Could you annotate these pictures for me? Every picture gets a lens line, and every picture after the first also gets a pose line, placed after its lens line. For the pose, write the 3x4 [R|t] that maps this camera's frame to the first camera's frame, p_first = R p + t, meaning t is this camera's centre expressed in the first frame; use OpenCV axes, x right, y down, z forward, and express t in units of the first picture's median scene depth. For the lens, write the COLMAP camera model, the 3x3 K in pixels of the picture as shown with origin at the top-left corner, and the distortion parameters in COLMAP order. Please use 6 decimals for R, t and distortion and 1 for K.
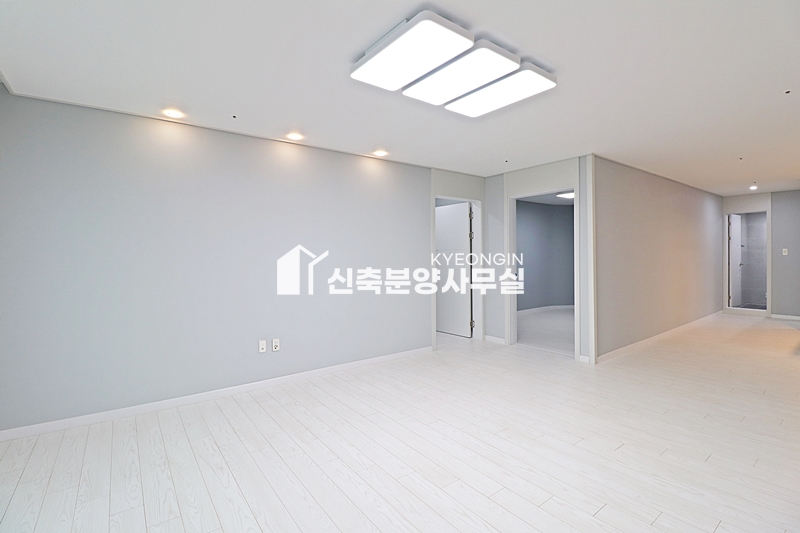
lens RADIAL K [[375.0, 0, 398.8], [0, 375.0, 258.2], [0, 0, 1]] dist [0.000958, -0.015604]
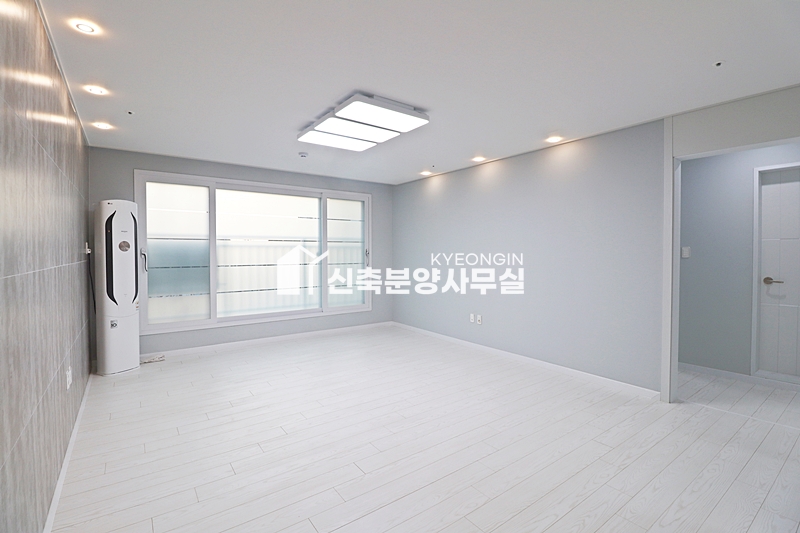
lens RADIAL K [[368.9, 0, 397.1], [0, 368.9, 259.1], [0, 0, 1]] dist [0.001417, -0.014475]
pose [[-0.019632, 0.024095, -0.999517, 1.579382], [-0.006167, 0.999688, 0.024220, -0.020962], [0.999788, 0.006640, -0.019478, 1.188386]]
